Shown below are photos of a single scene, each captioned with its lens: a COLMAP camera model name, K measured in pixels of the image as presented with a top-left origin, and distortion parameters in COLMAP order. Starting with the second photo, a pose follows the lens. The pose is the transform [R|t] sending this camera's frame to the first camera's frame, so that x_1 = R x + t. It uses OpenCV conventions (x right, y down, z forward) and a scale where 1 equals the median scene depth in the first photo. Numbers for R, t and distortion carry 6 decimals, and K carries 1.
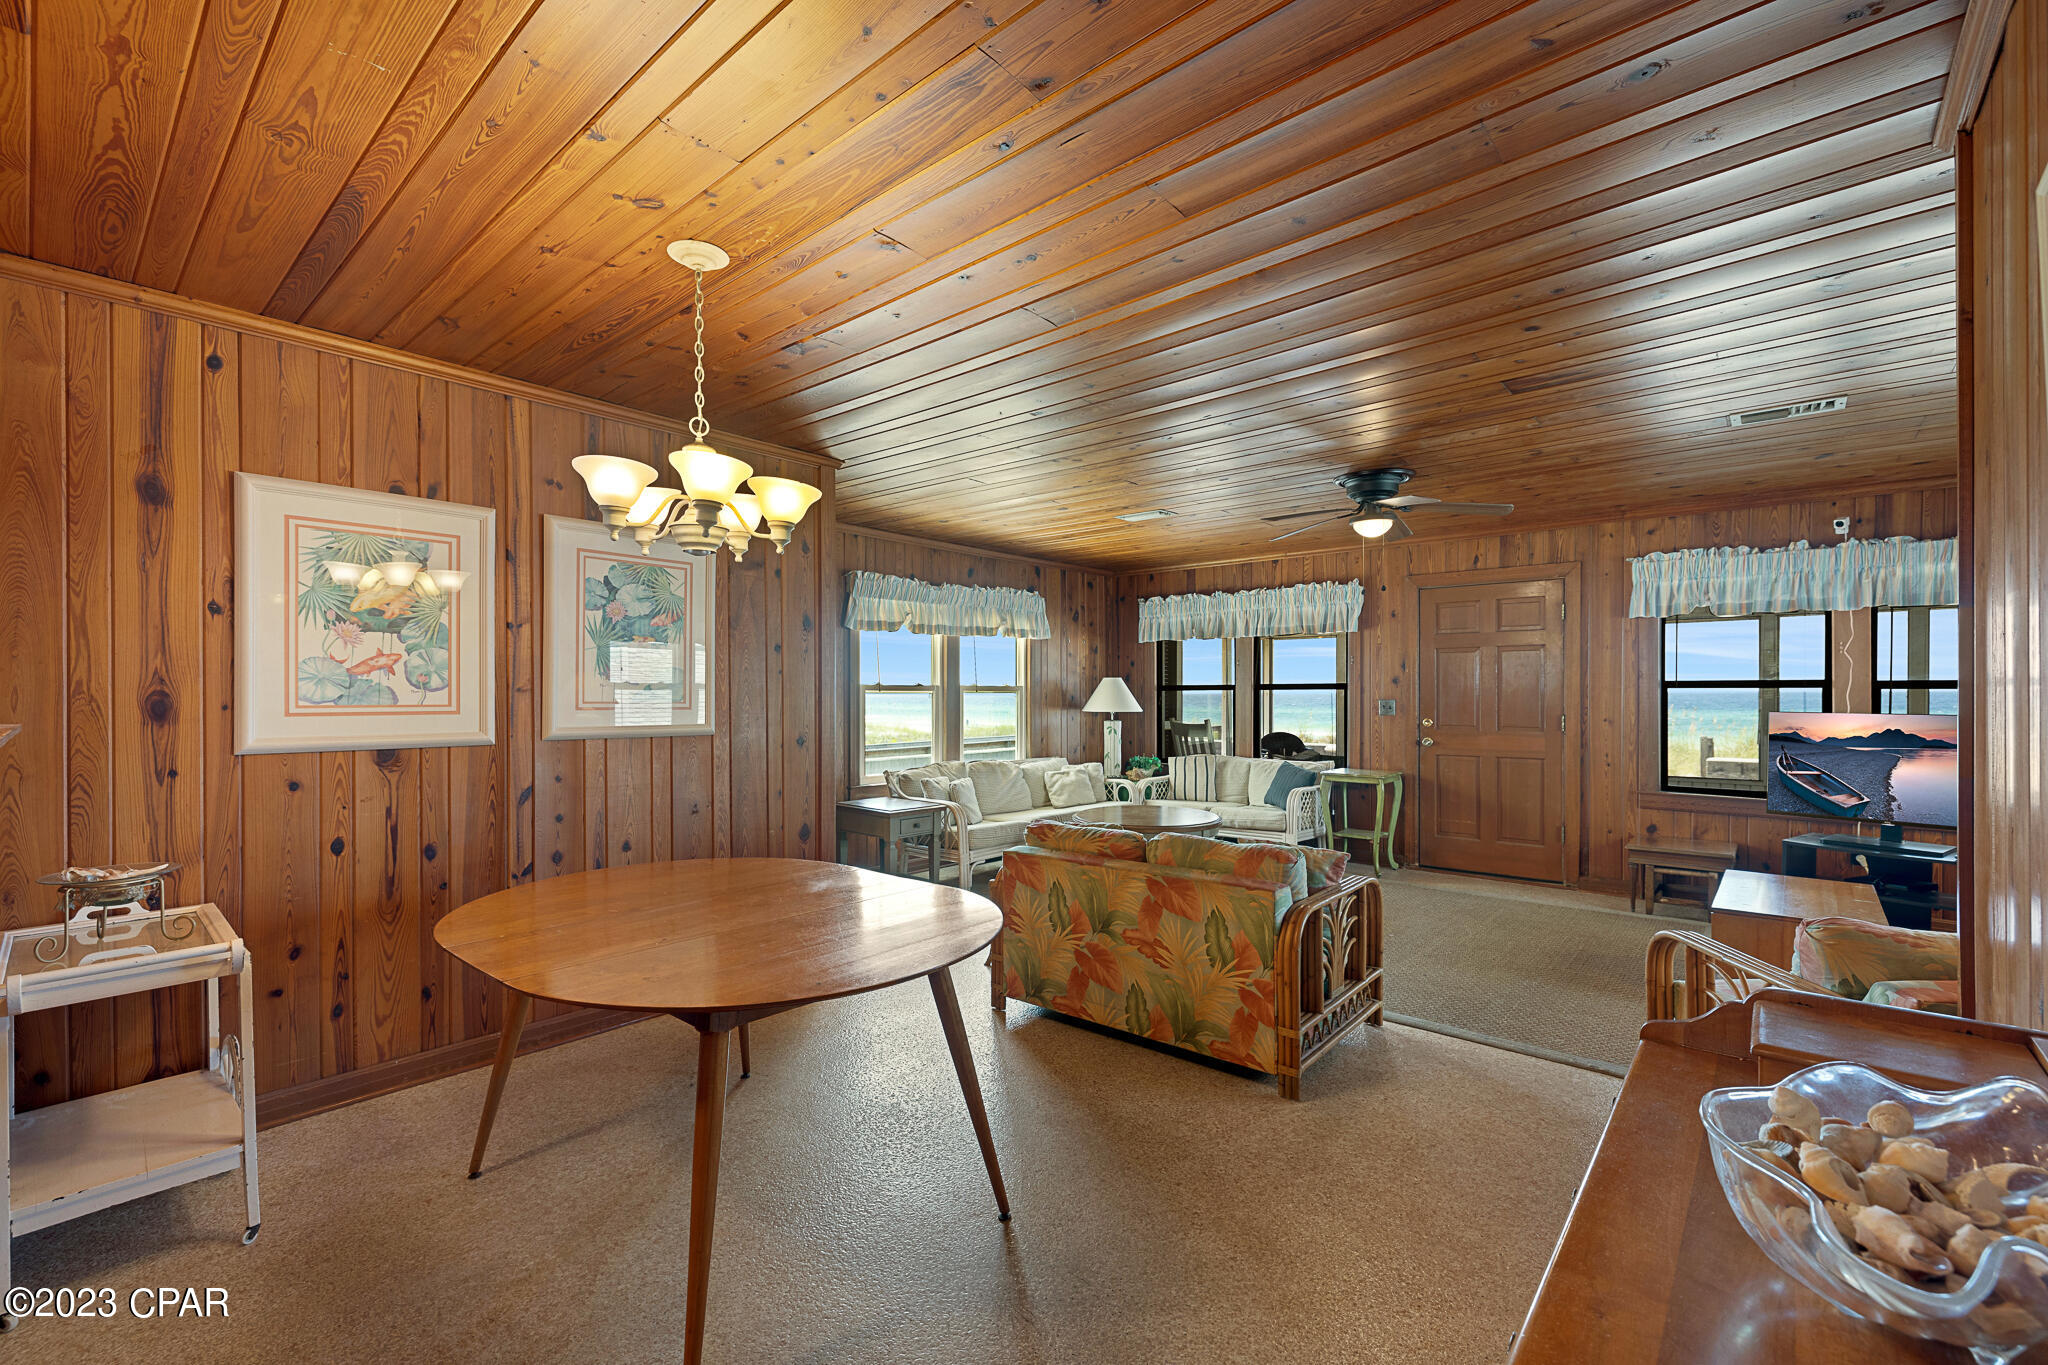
lens RADIAL K [[873.1, 0, 1026.0], [0, 873.1, 697.2], [0, 0, 1]] dist [-0.000084, 0.000021]
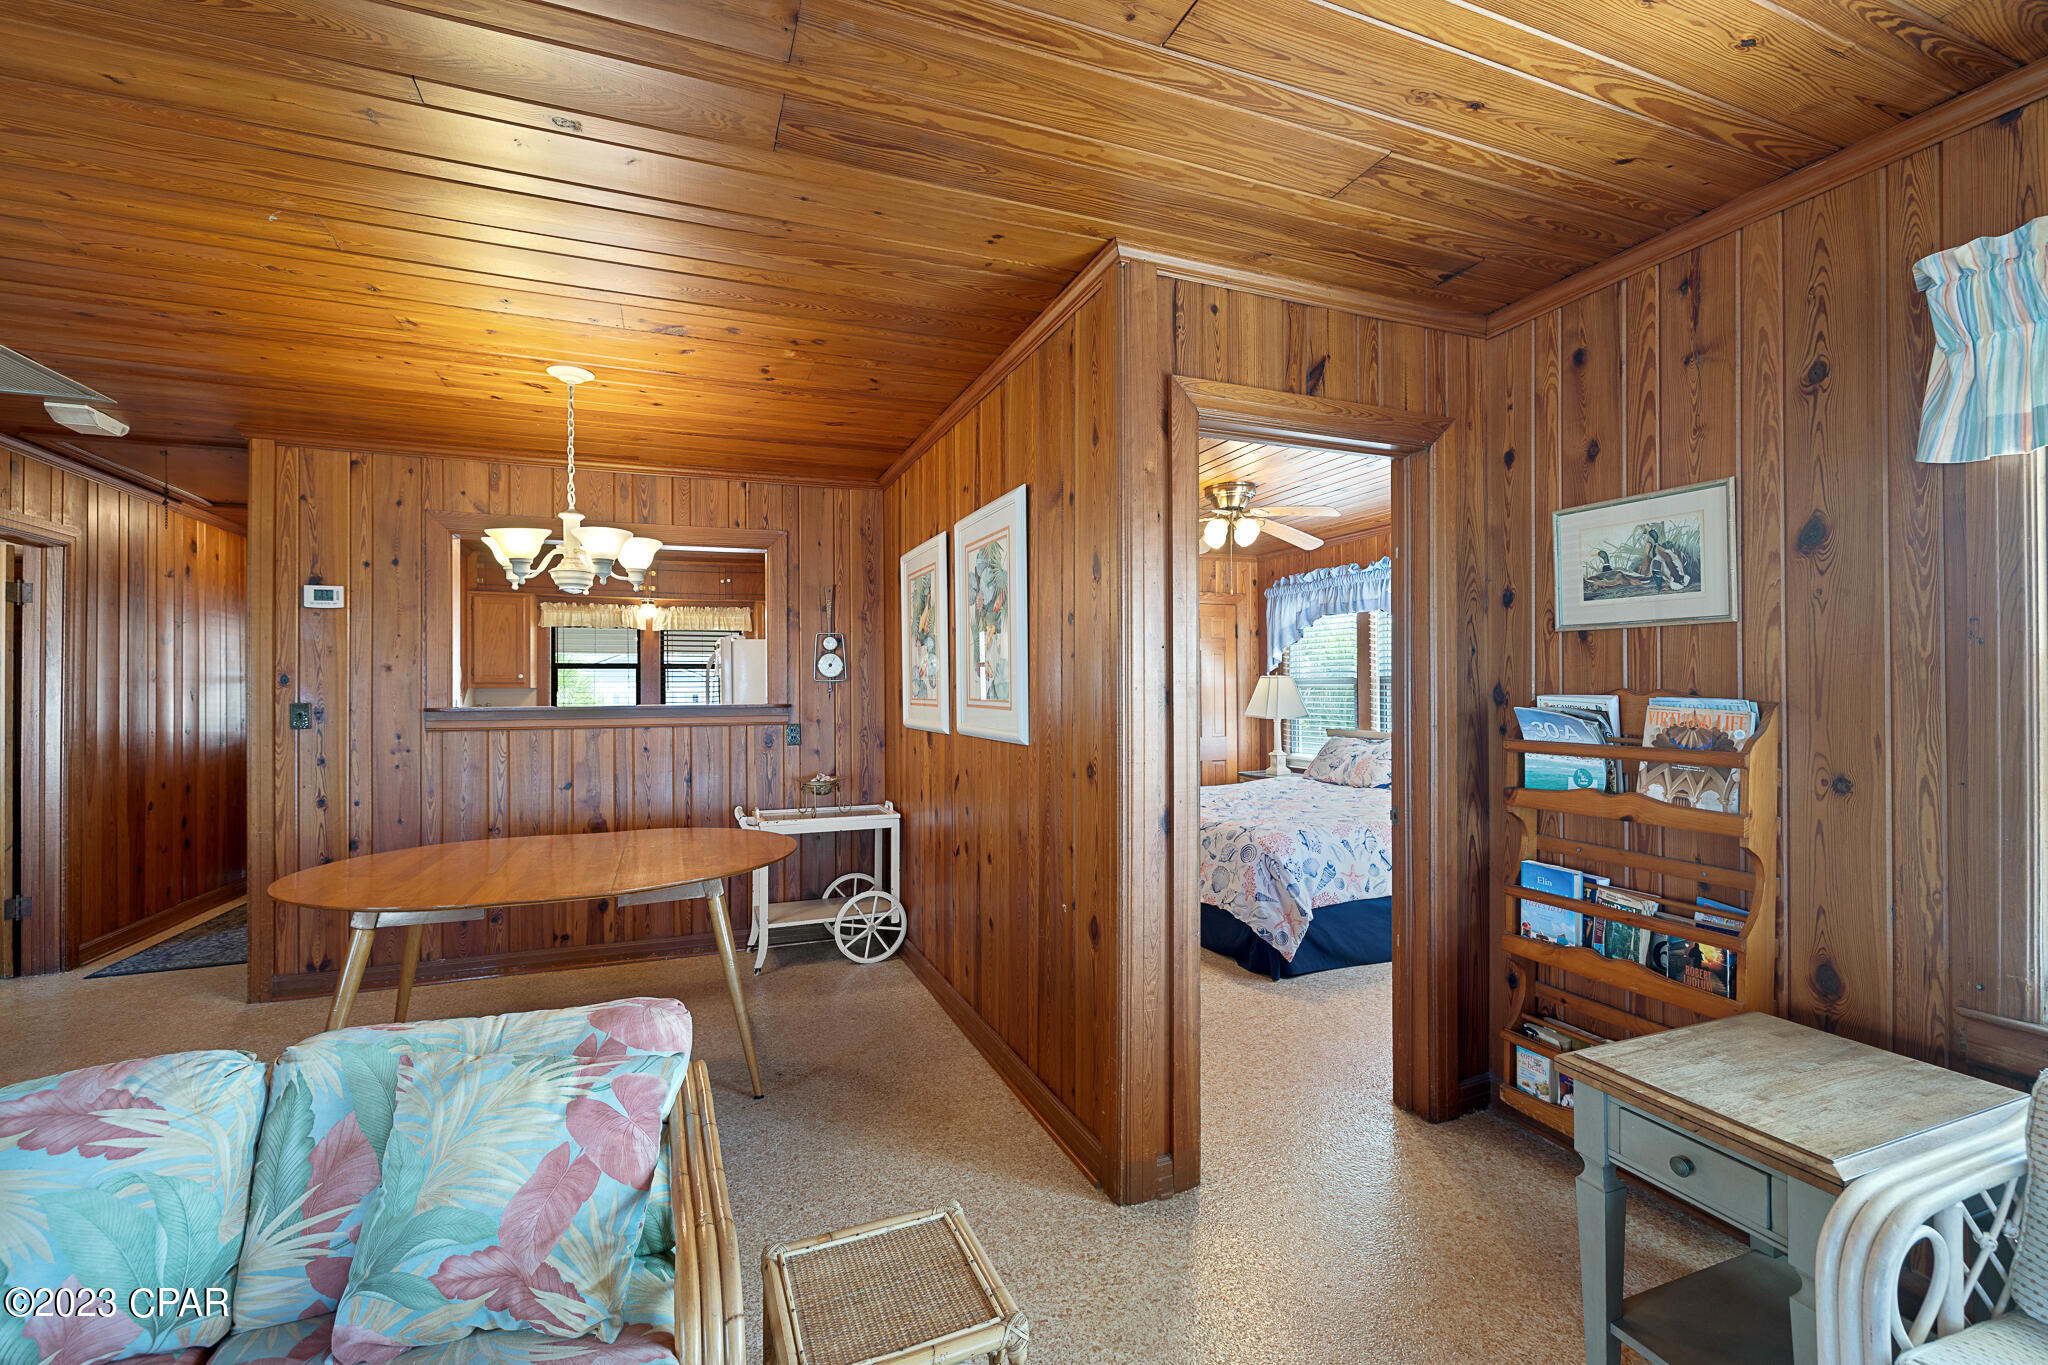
lens RADIAL K [[873.1, 0, 1018.7], [0, 873.1, 682.3], [0, 0, 1]] dist [-0.000084, 0.000021]
pose [[-0.461273, -0.001409, -0.887257, 0.190830], [0.003975, 0.999985, -0.003655, -0.005111], [0.887249, -0.005213, -0.461261, 0.826849]]
